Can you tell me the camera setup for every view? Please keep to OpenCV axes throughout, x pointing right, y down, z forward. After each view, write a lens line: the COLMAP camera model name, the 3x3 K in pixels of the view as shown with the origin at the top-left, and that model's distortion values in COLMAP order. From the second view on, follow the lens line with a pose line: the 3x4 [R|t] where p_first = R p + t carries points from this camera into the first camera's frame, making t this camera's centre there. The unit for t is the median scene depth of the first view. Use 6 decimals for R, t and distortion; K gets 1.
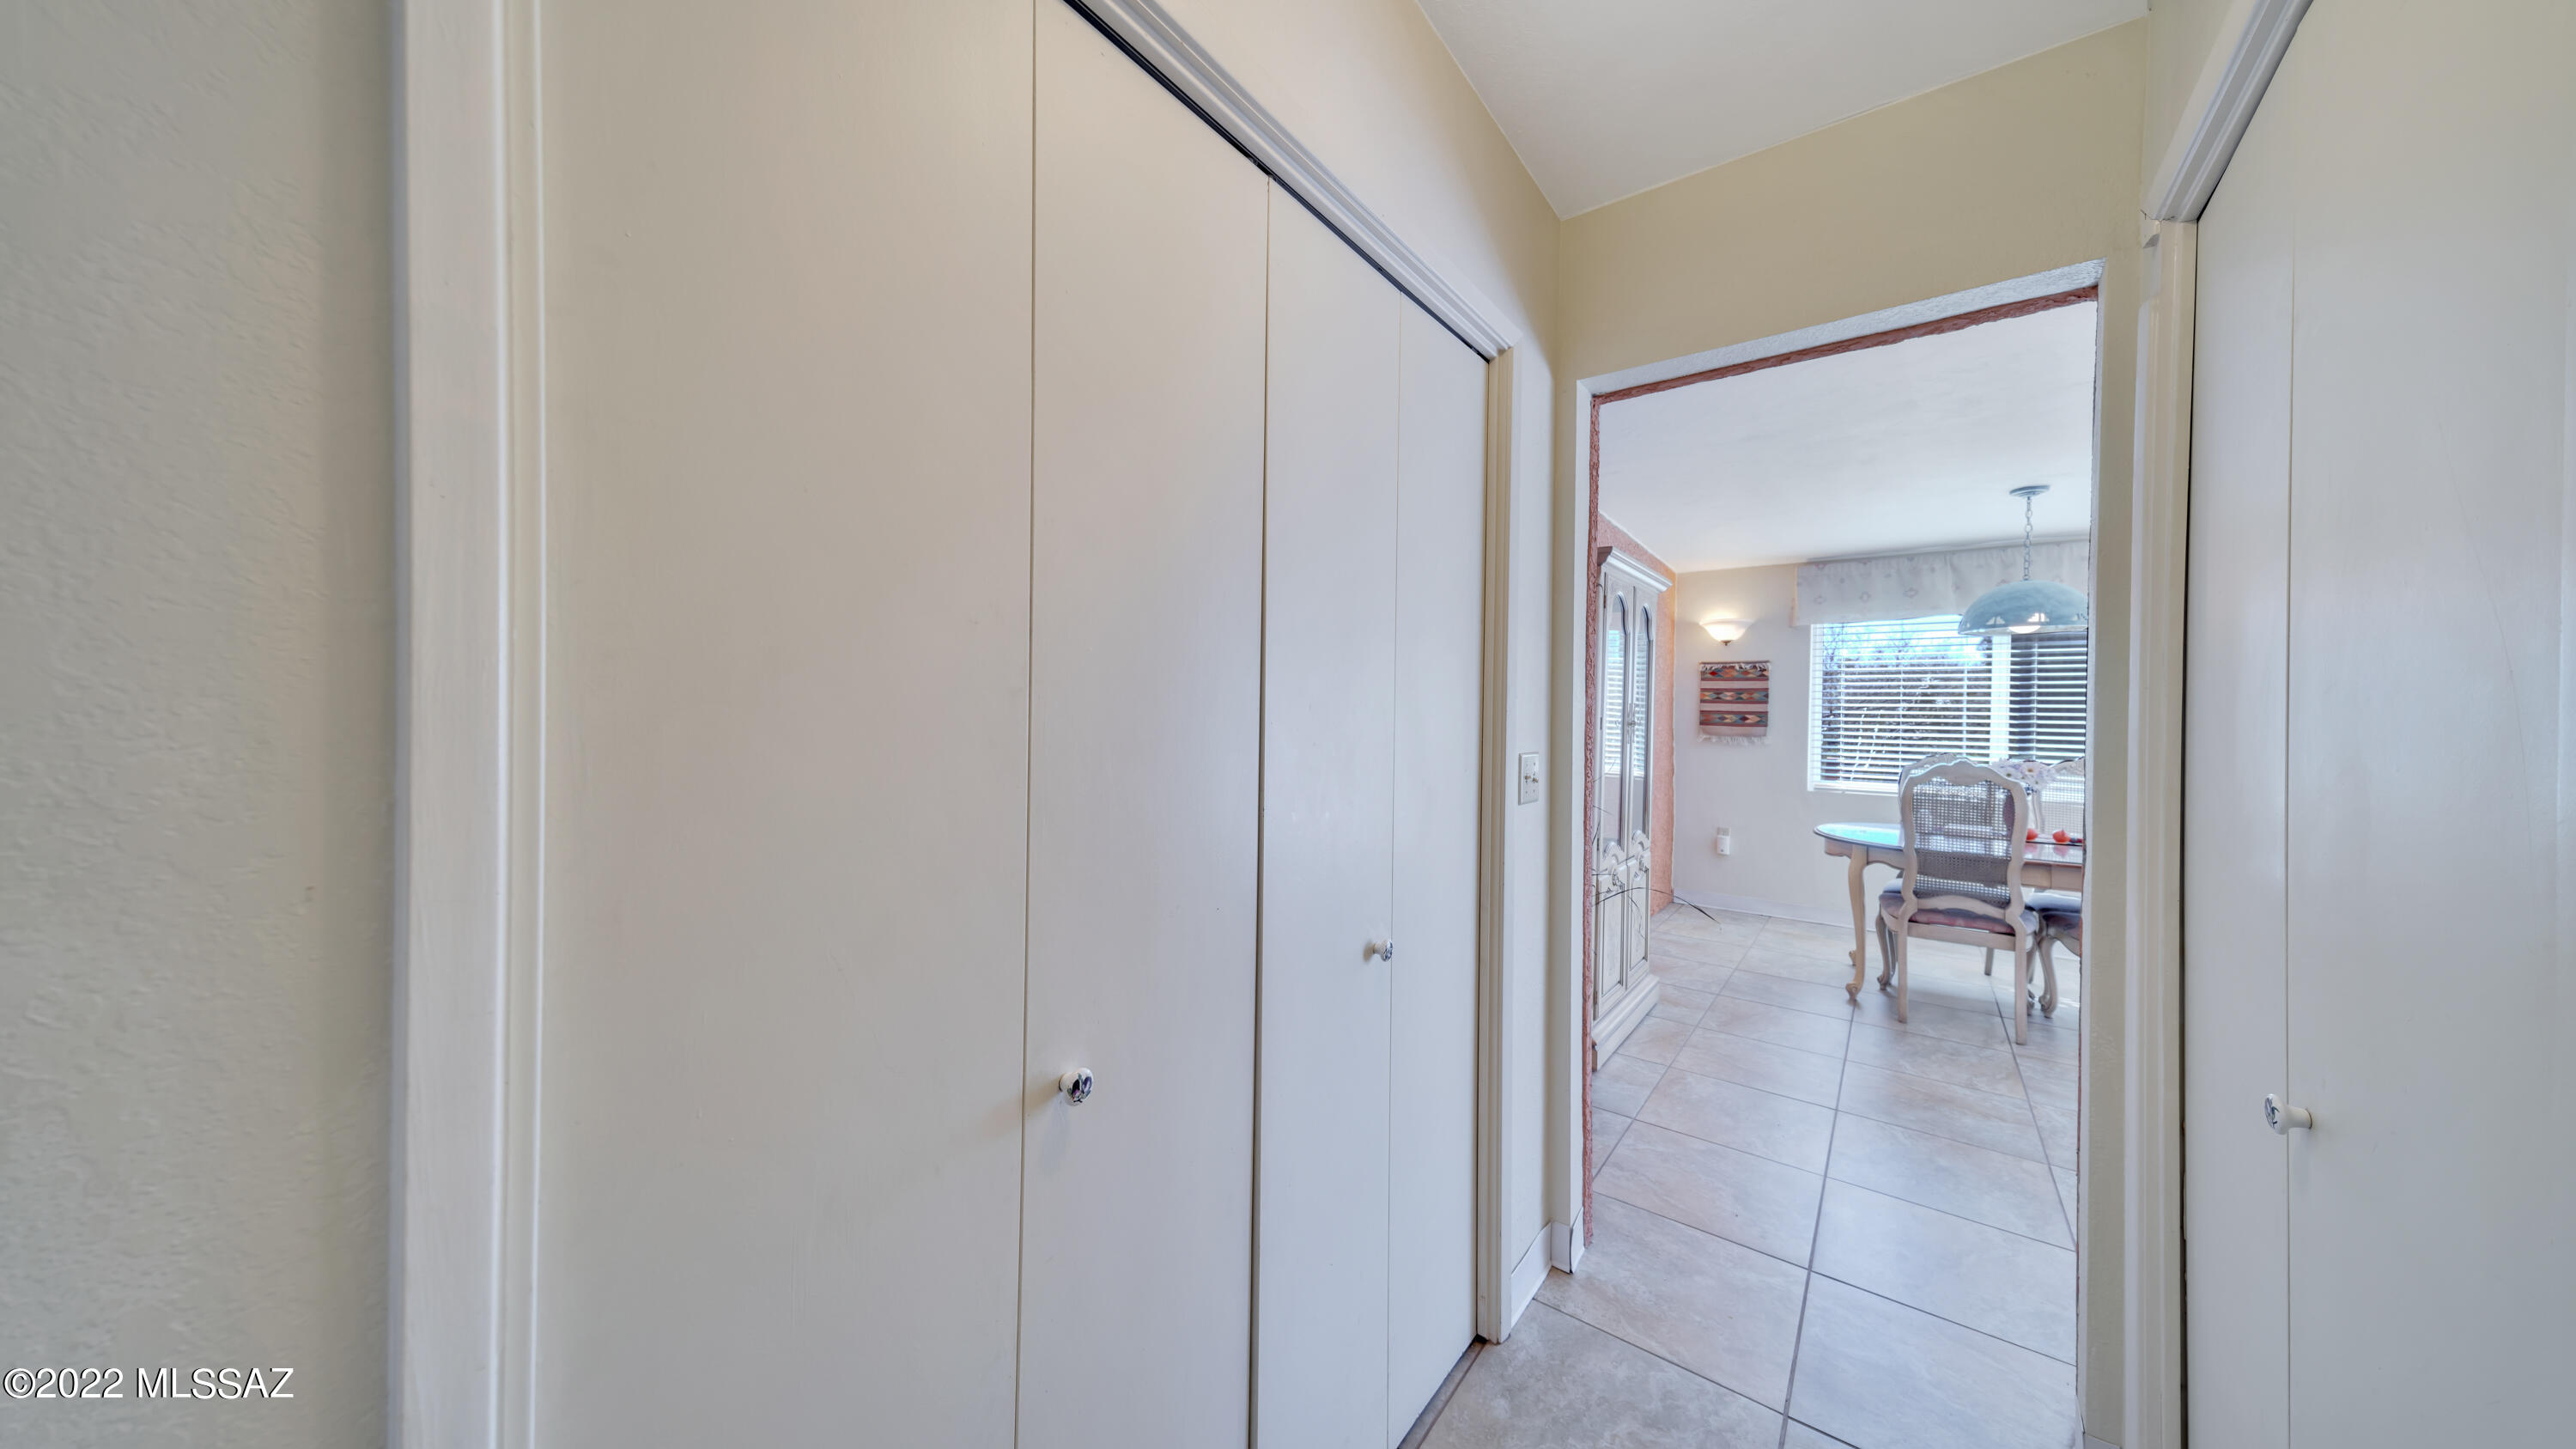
lens RADIAL K [[851.0, 0, 1276.3], [0, 851.0, 697.5], [0, 0, 1]] dist [0.020381, -0.000003]
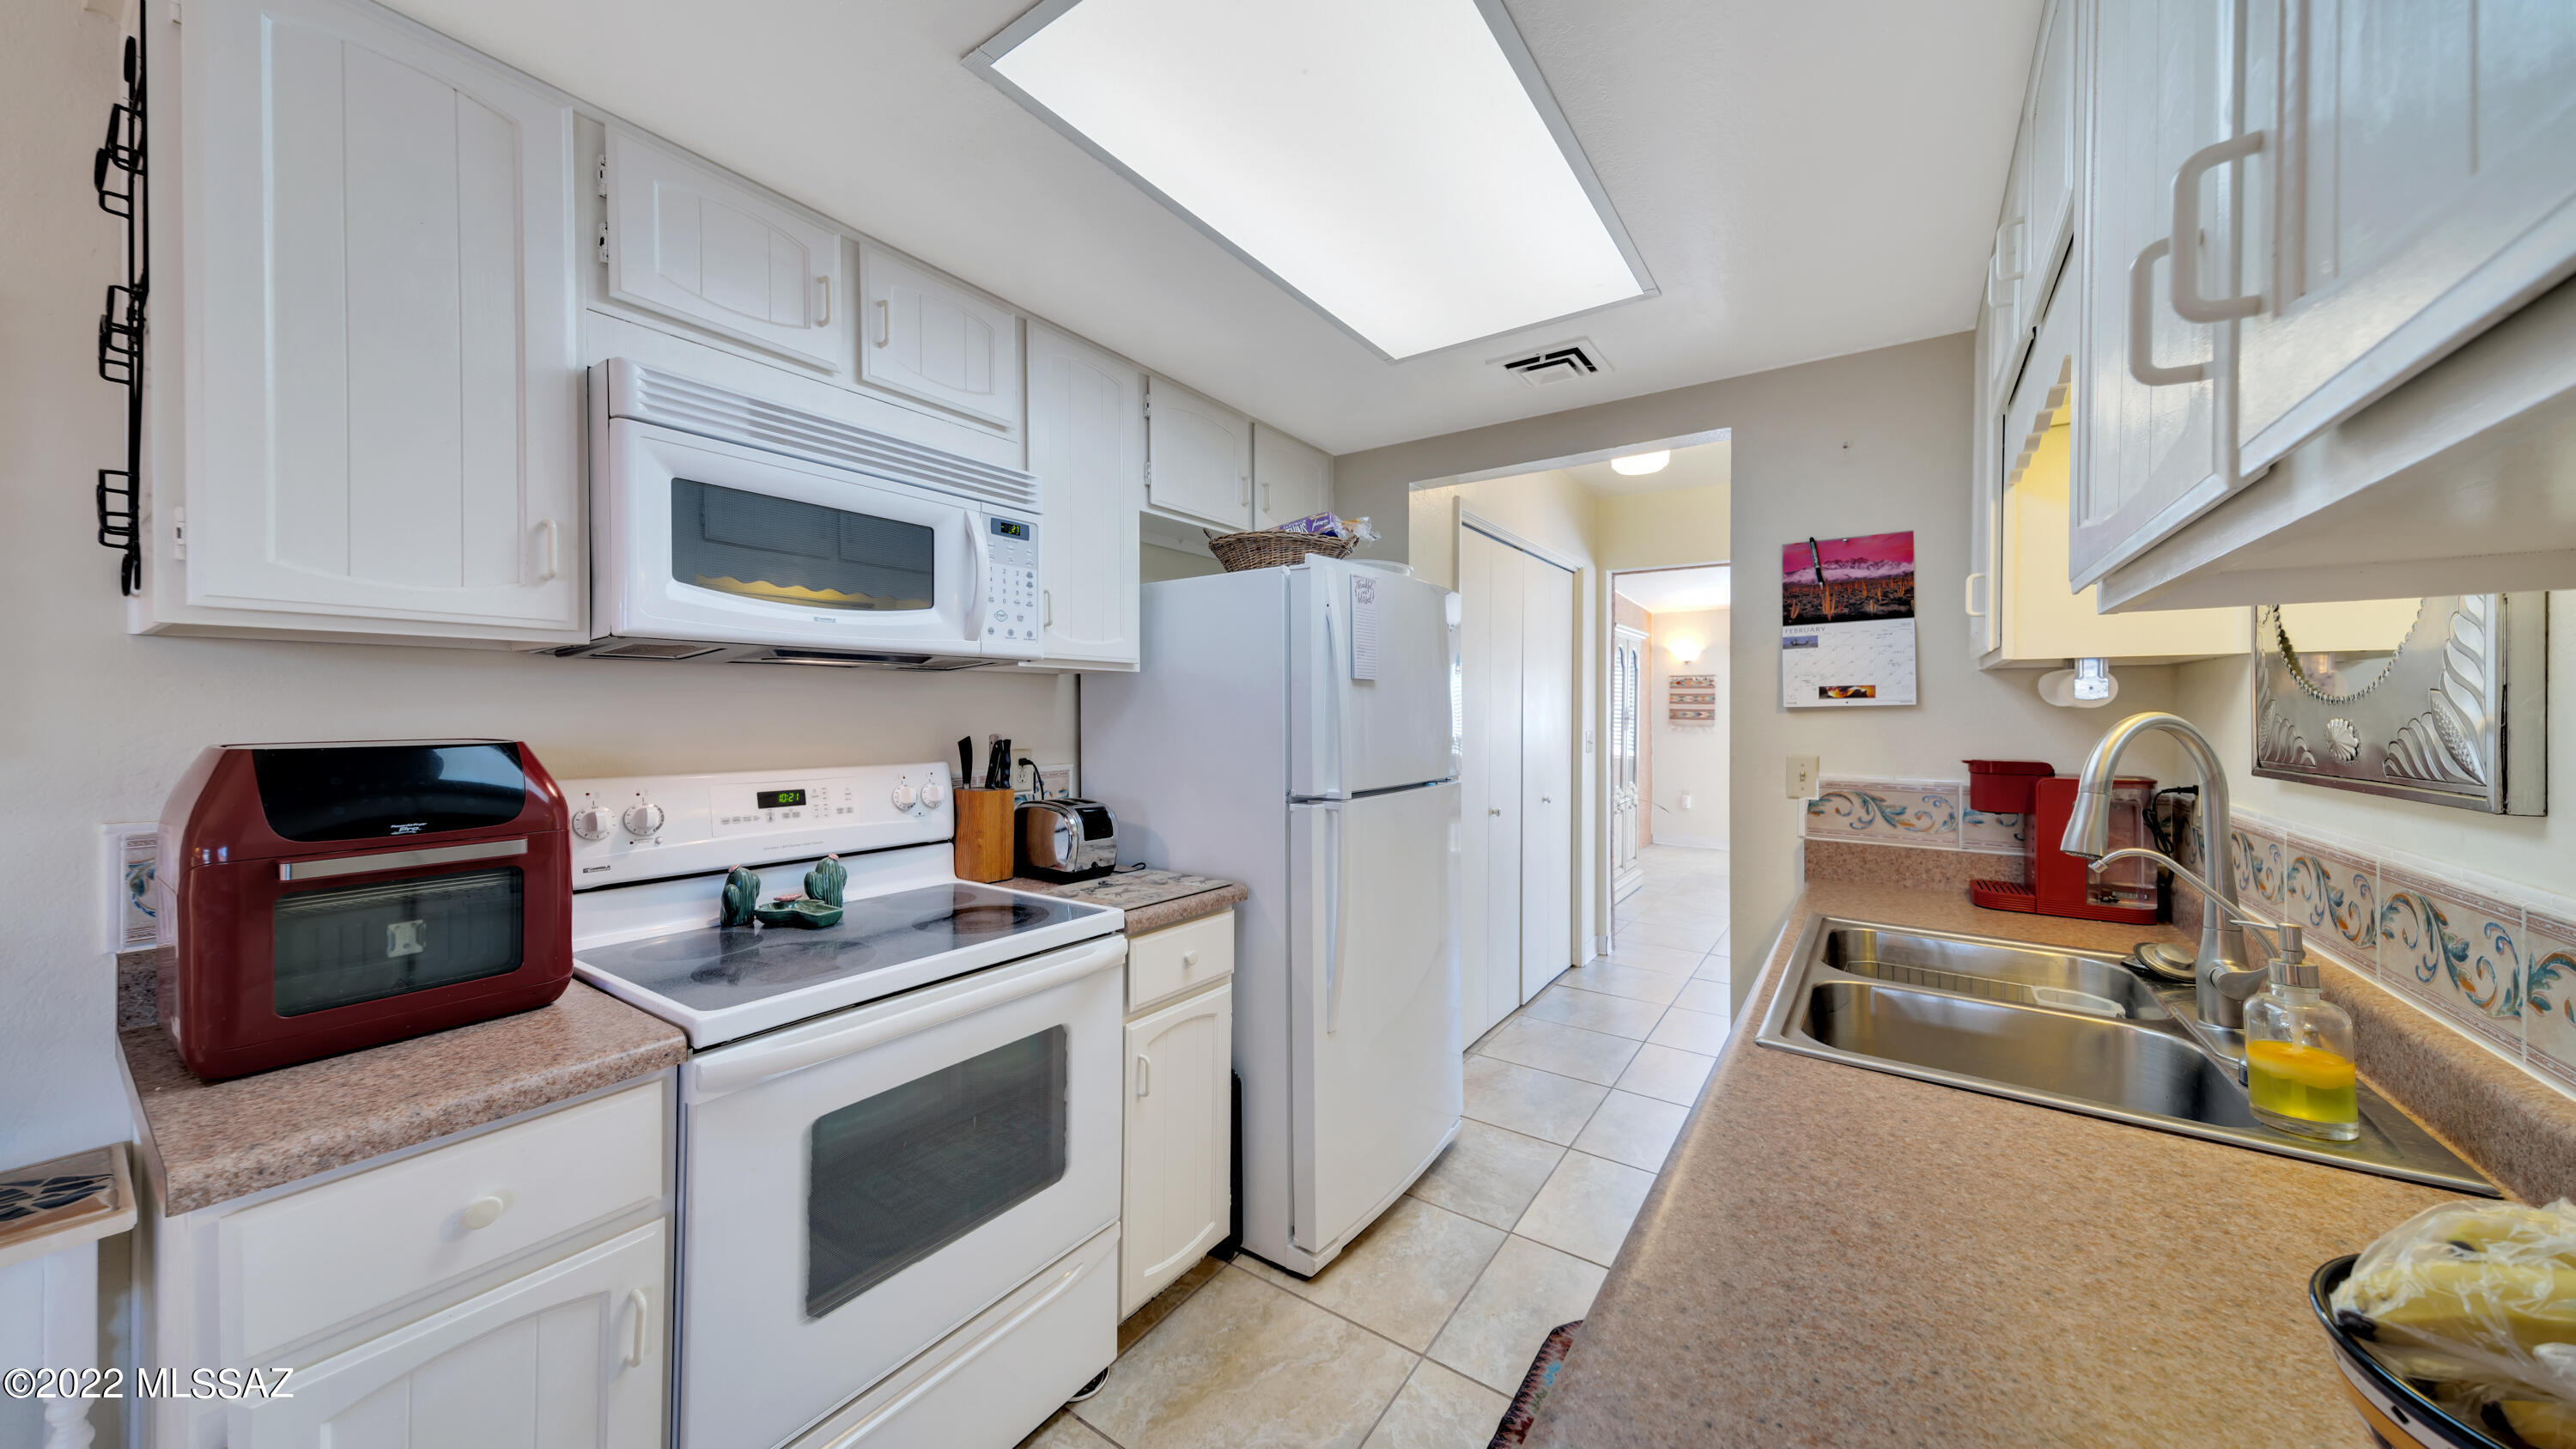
lens RADIAL K [[871.9, 0, 1264.1], [0, 871.9, 714.1], [0, 0, 1]] dist [-0.000029, -0.000018]
pose [[0.999739, -0.017647, 0.014513, -0.218835], [0.017413, 0.999719, 0.016091, -0.012636], [-0.014793, -0.015834, 0.999765, -0.480562]]
